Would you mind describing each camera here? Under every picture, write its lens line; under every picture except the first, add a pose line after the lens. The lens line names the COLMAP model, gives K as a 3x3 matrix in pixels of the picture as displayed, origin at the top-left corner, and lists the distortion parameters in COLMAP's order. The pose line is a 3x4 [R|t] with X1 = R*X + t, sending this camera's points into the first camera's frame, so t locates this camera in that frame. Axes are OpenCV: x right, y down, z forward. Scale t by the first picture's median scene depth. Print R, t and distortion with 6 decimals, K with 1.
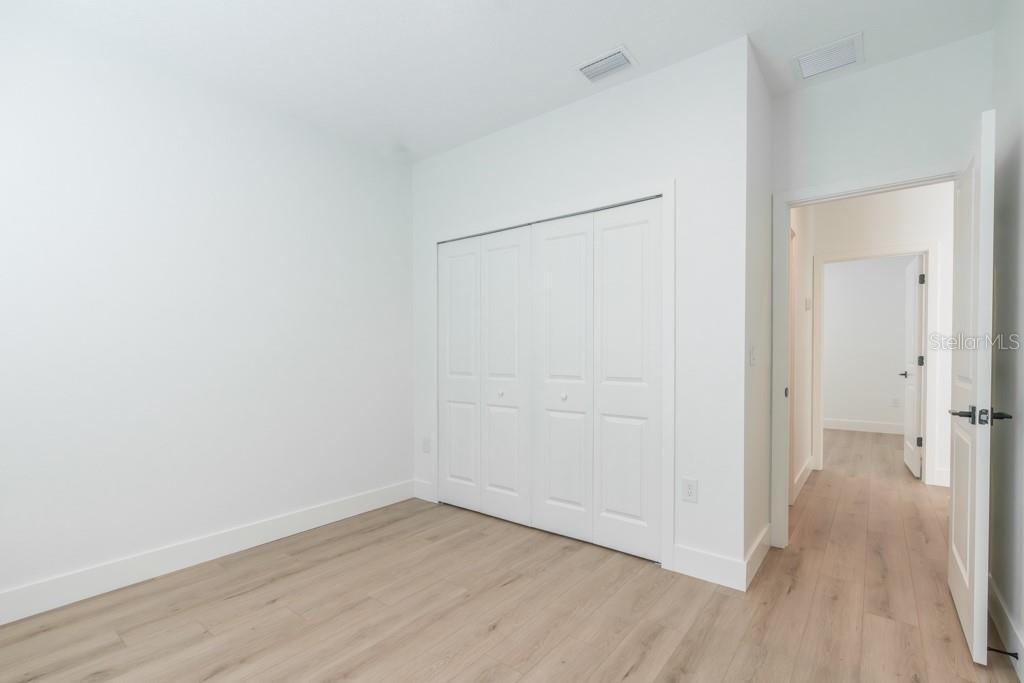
lens RADIAL K [[465.1, 0, 509.3], [0, 465.1, 382.4], [0, 0, 1]] dist [-0.001461, -0.000184]
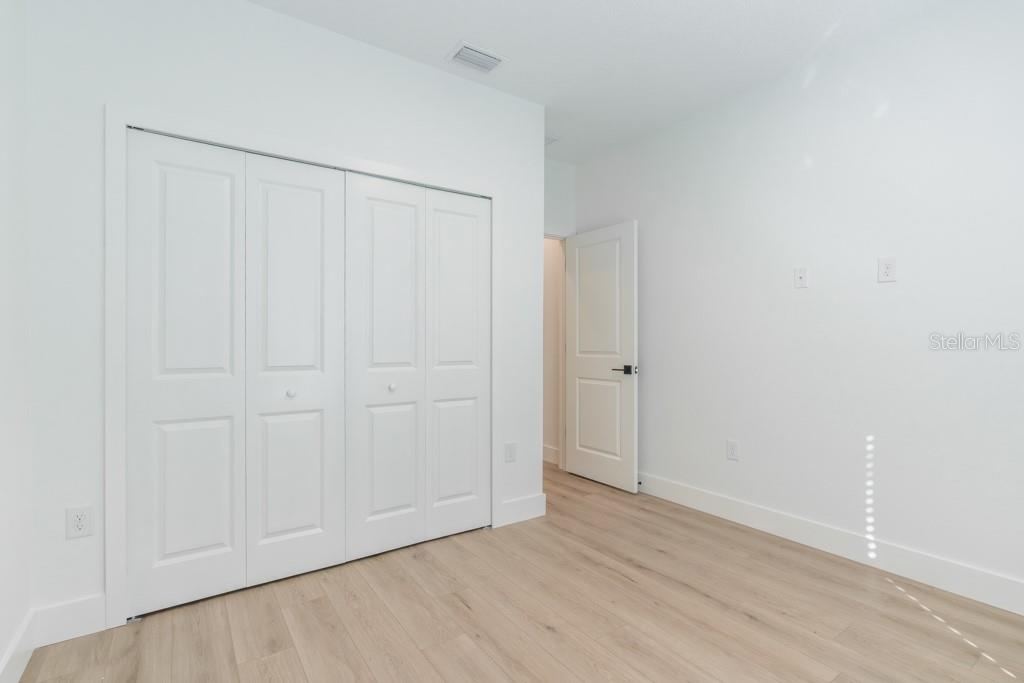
lens RADIAL K [[475.7, 0, 512.4], [0, 475.7, 360.1], [0, 0, 1]] dist [0.001956, 0.000286]
pose [[0.297507, -0.038931, 0.953925, -0.654907], [0.056532, 0.998133, 0.023104, -0.027817], [-0.953044, 0.047054, 0.299153, 0.522314]]
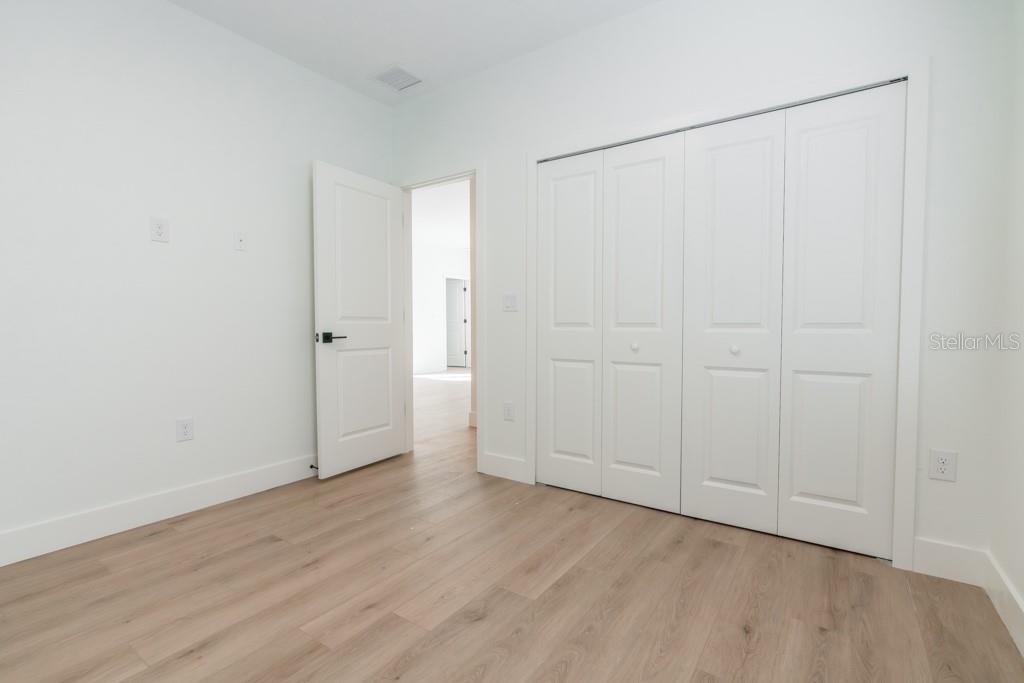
lens RADIAL K [[467.9, 0, 512.3], [0, 467.9, 336.7], [0, 0, 1]] dist [-0.007099, 0.000182]
pose [[0.997506, -0.032936, 0.062429, -0.304165], [0.032284, 0.999413, 0.011424, -0.012999], [-0.062769, -0.009380, 0.997984, 0.239622]]
